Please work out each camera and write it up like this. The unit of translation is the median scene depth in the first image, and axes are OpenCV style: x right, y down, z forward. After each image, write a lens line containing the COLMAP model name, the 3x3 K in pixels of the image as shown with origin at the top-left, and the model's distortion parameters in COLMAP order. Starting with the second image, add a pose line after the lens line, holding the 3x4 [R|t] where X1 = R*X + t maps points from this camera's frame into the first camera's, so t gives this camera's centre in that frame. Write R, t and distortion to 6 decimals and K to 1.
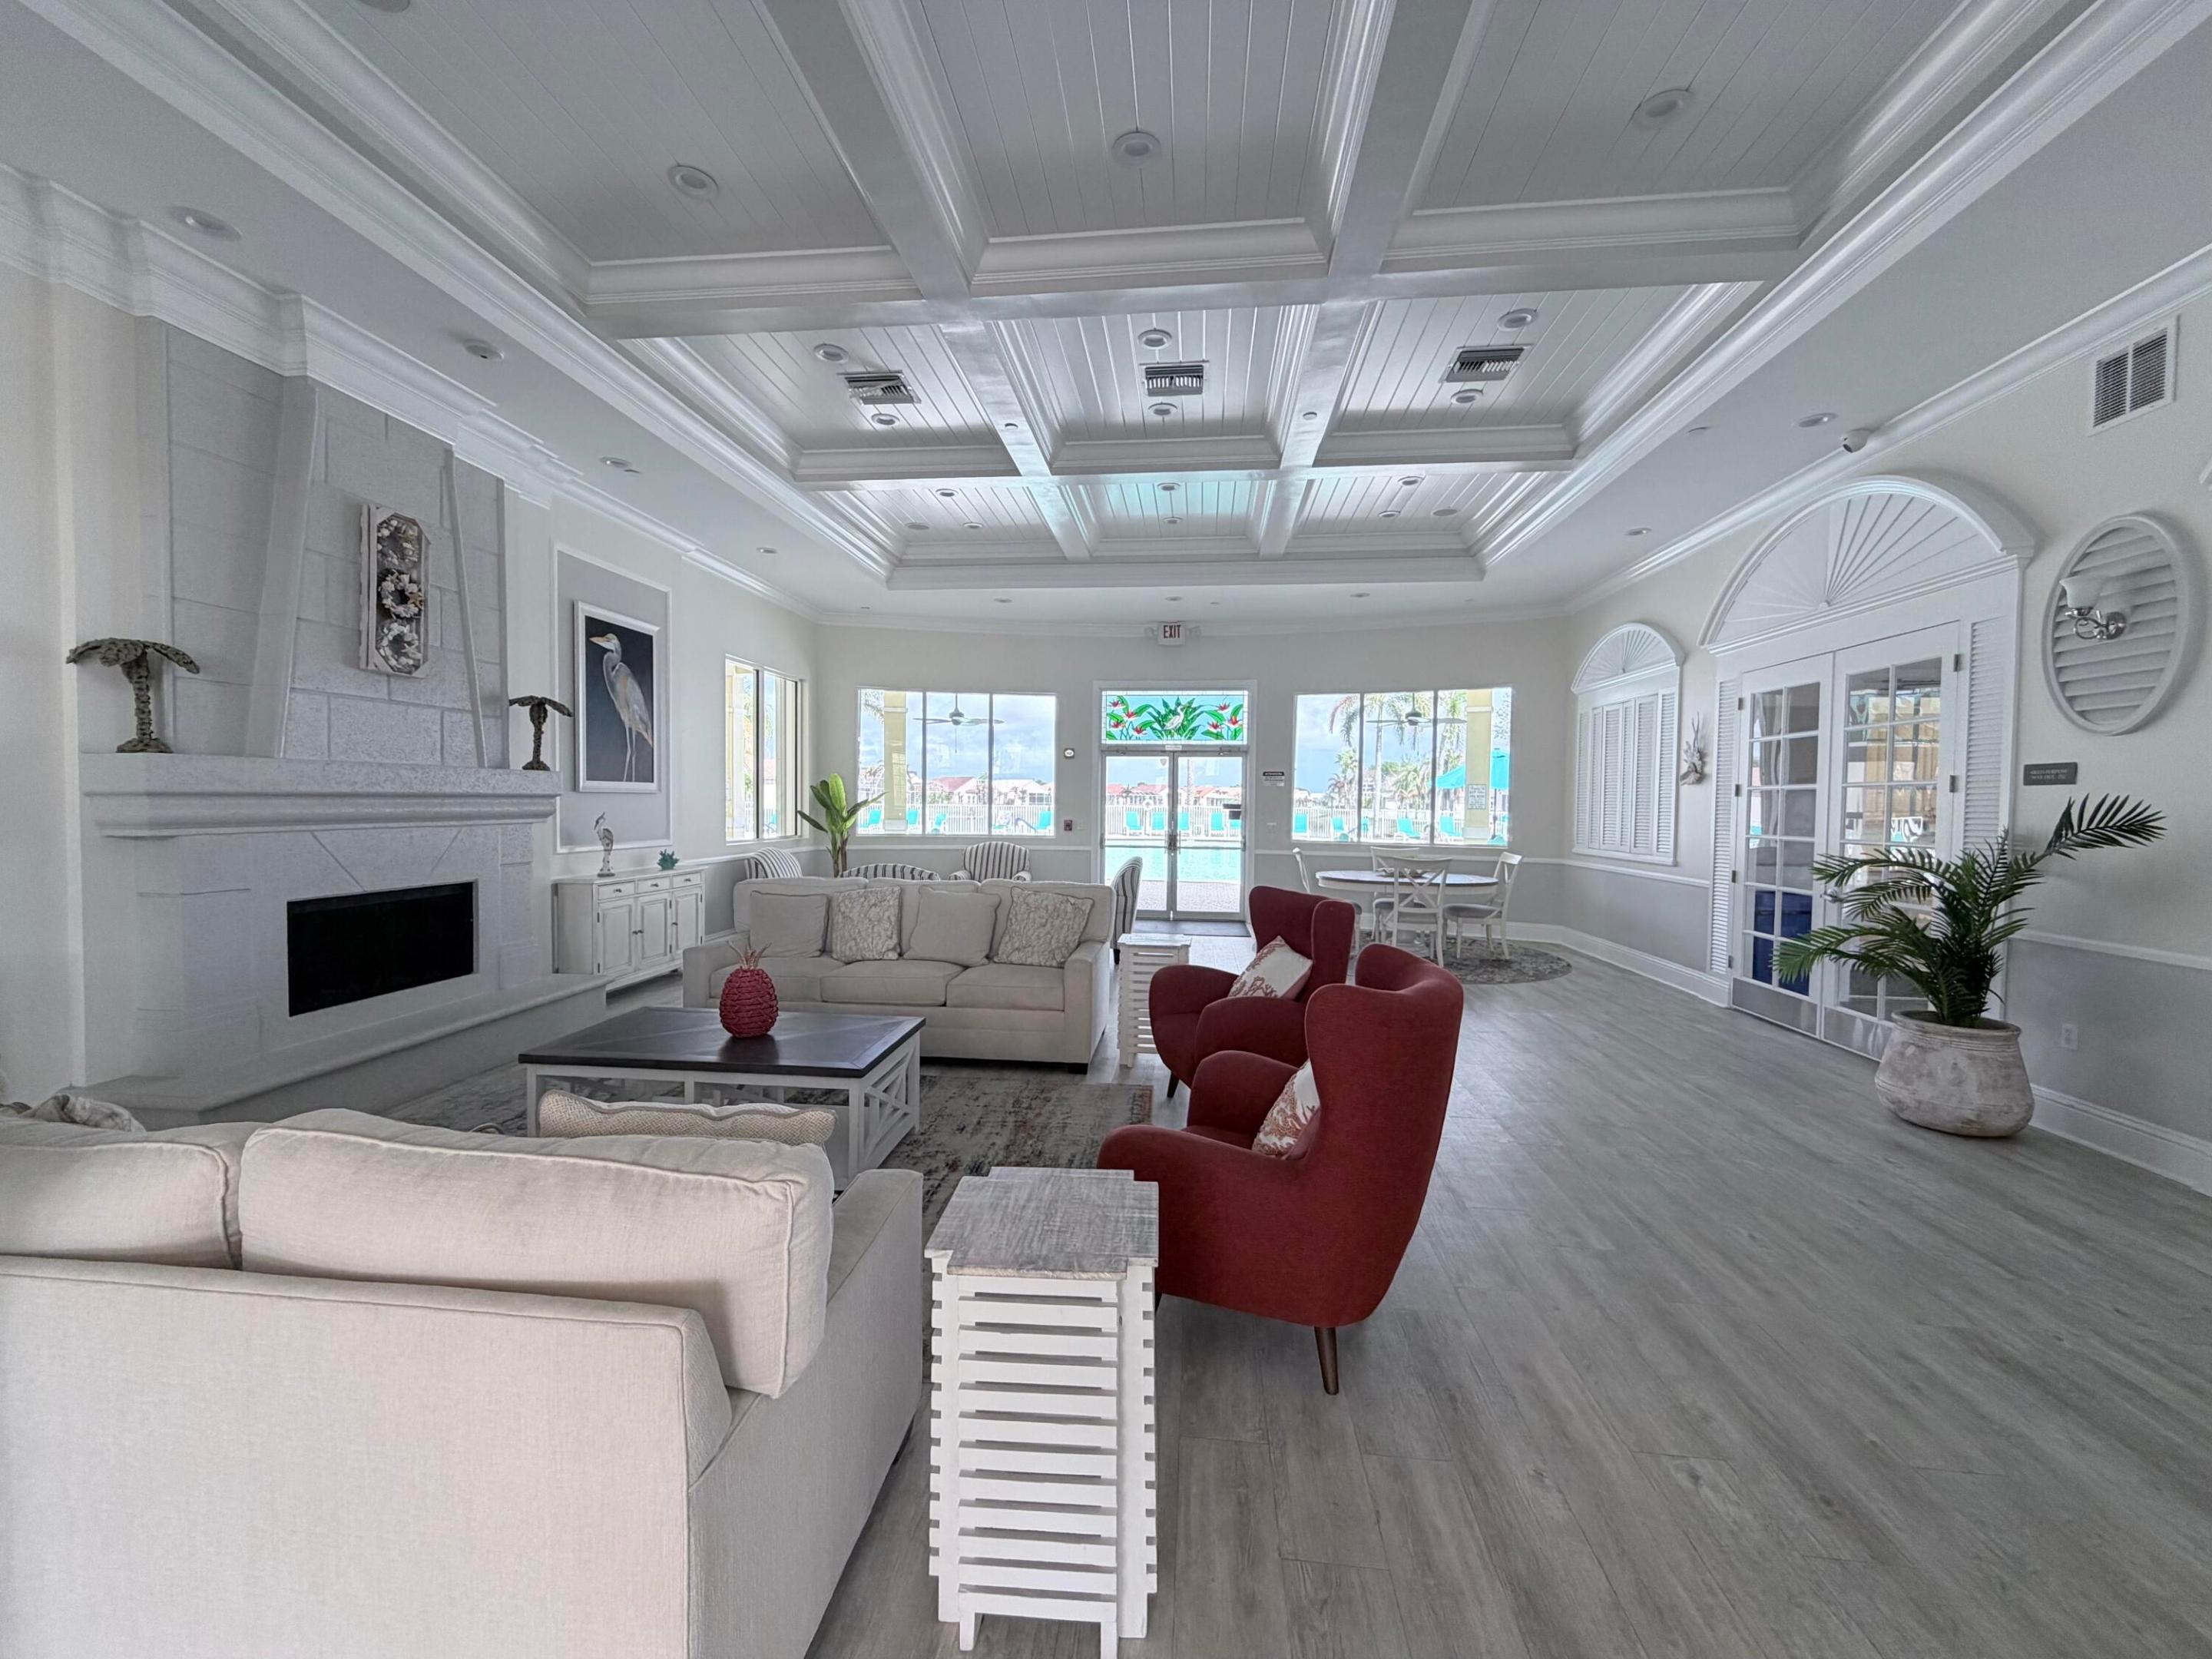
lens RADIAL K [[889.9, 0, 1109.9], [0, 889.9, 827.3], [0, 0, 1]] dist [0.001277, 0.000091]
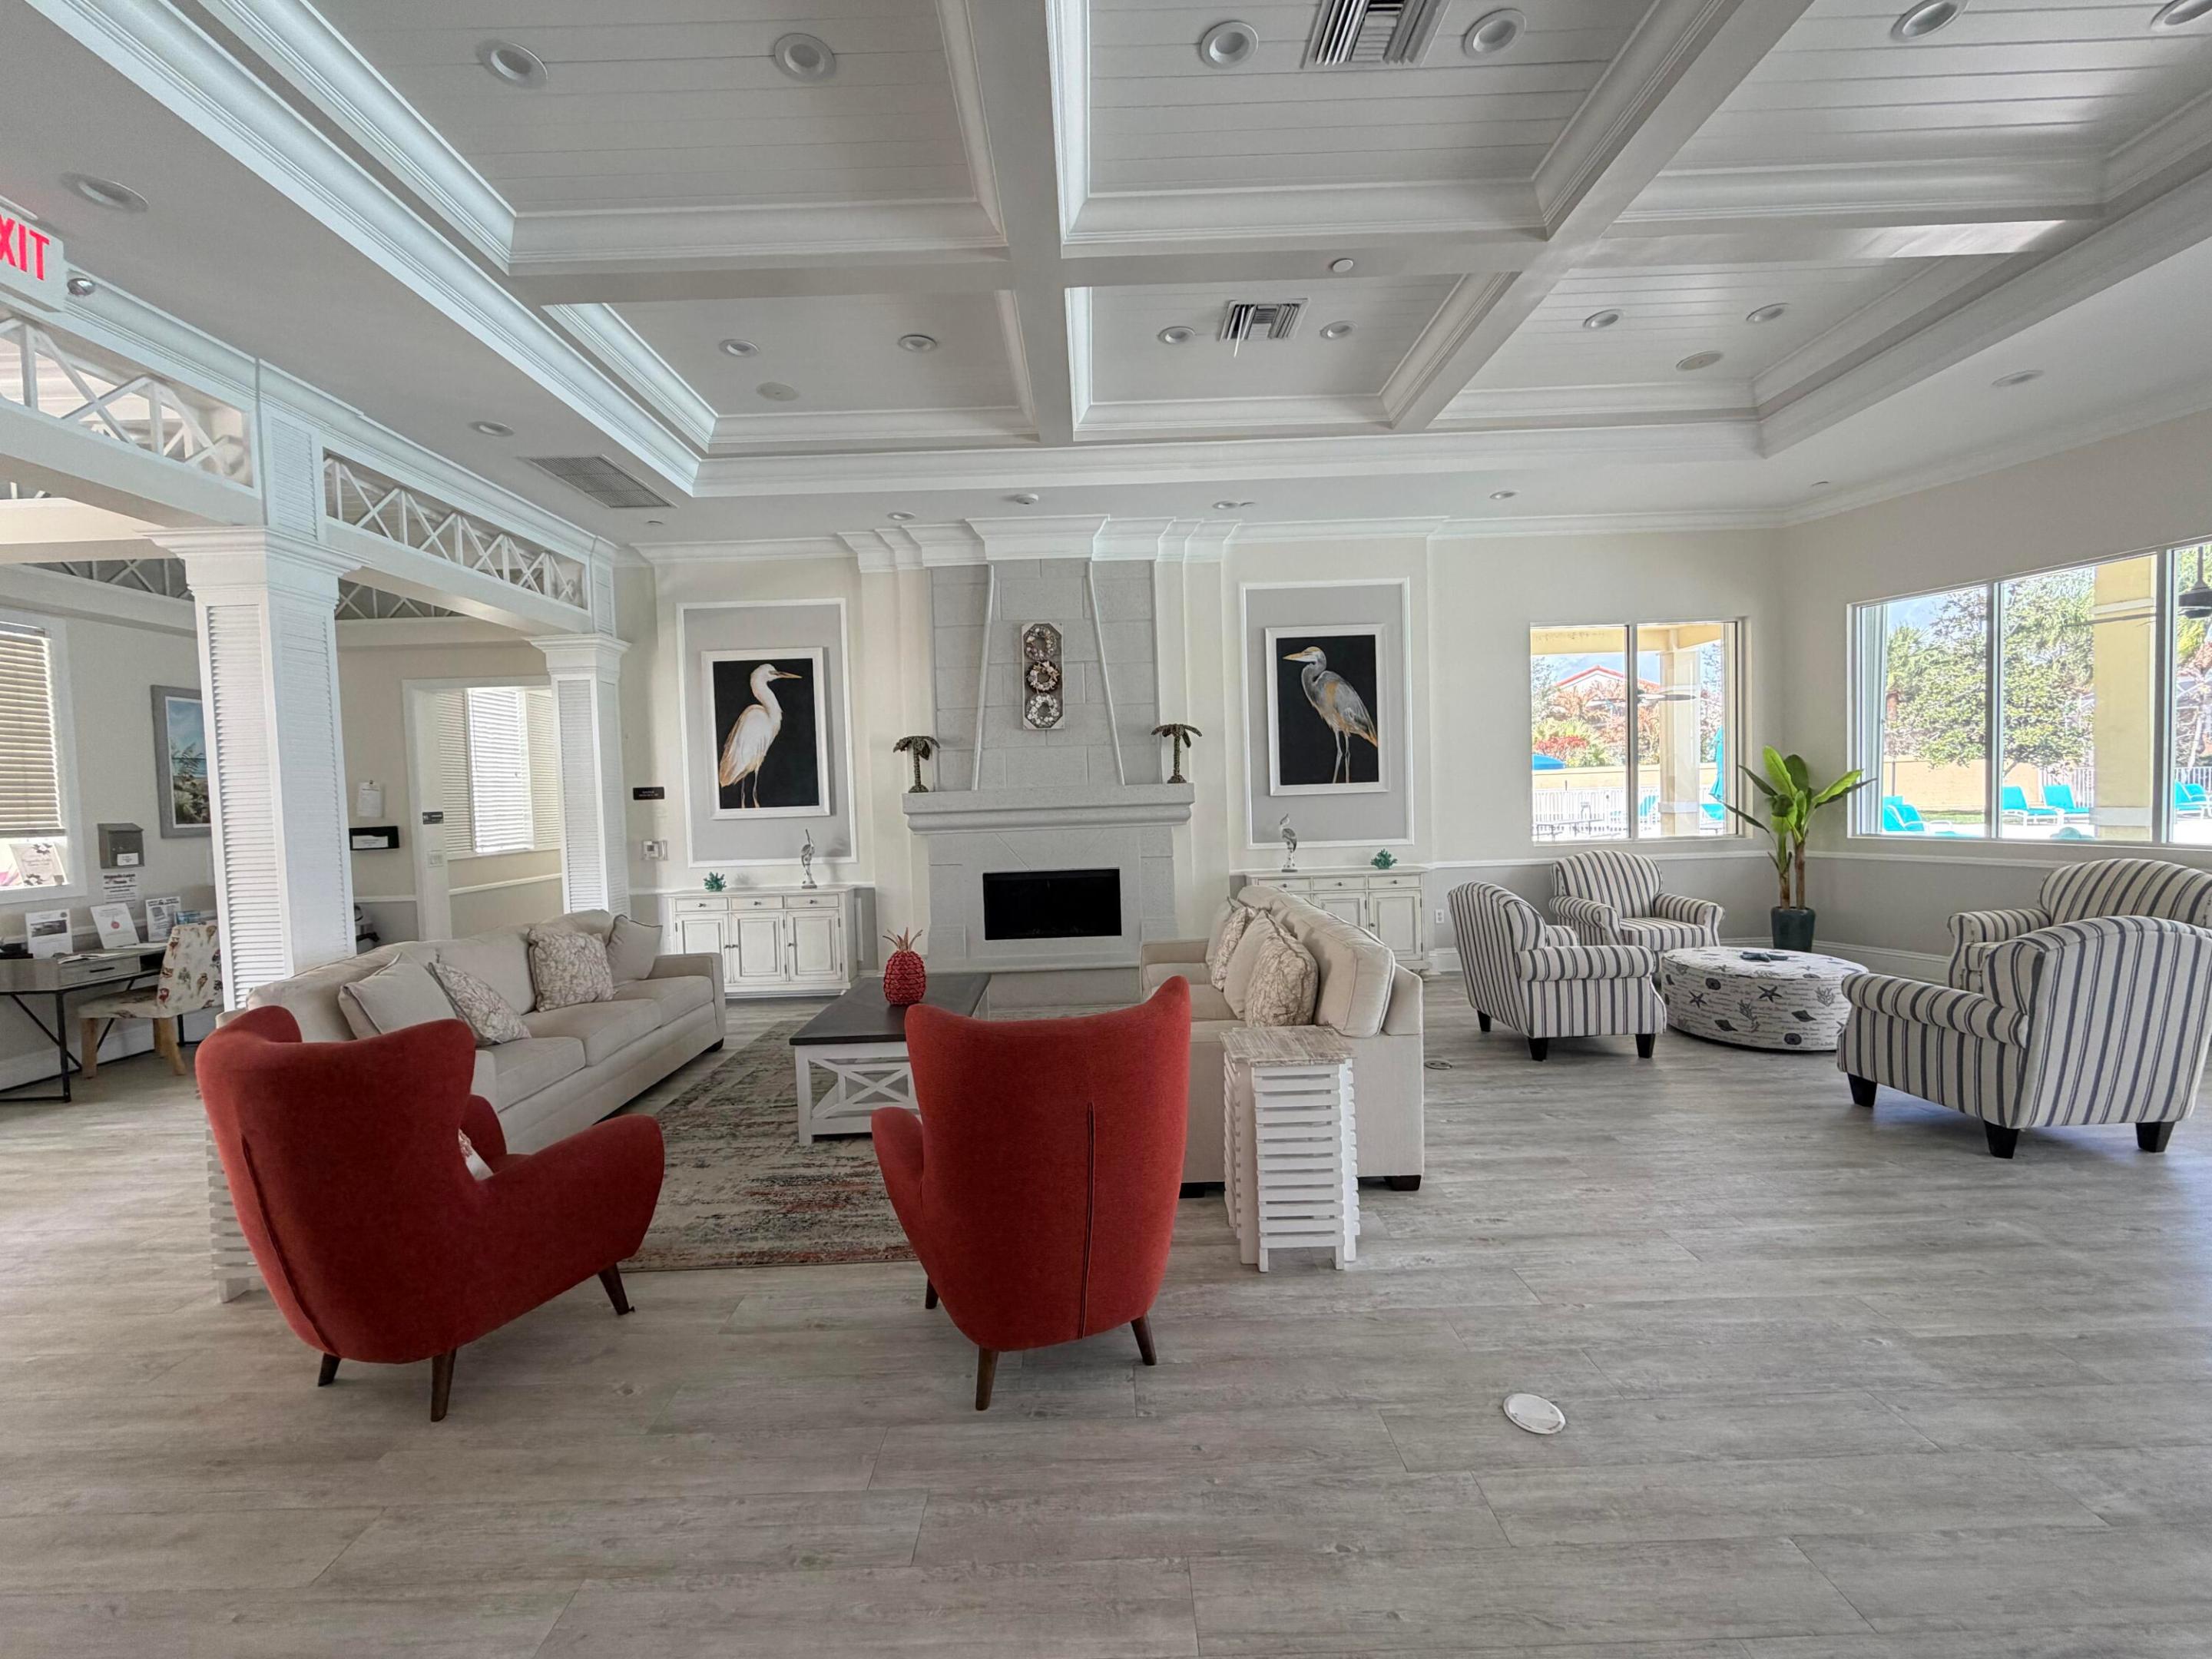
lens RADIAL K [[889.9, 0, 1104.8], [0, 889.9, 842.6], [0, 0, 1]] dist [0.001277, 0.000091]
pose [[0.105113, 0.043674, -0.993501, 0.589517], [0.005908, 0.998990, 0.044540, -0.037169], [0.994443, -0.010552, 0.104749, 0.765511]]
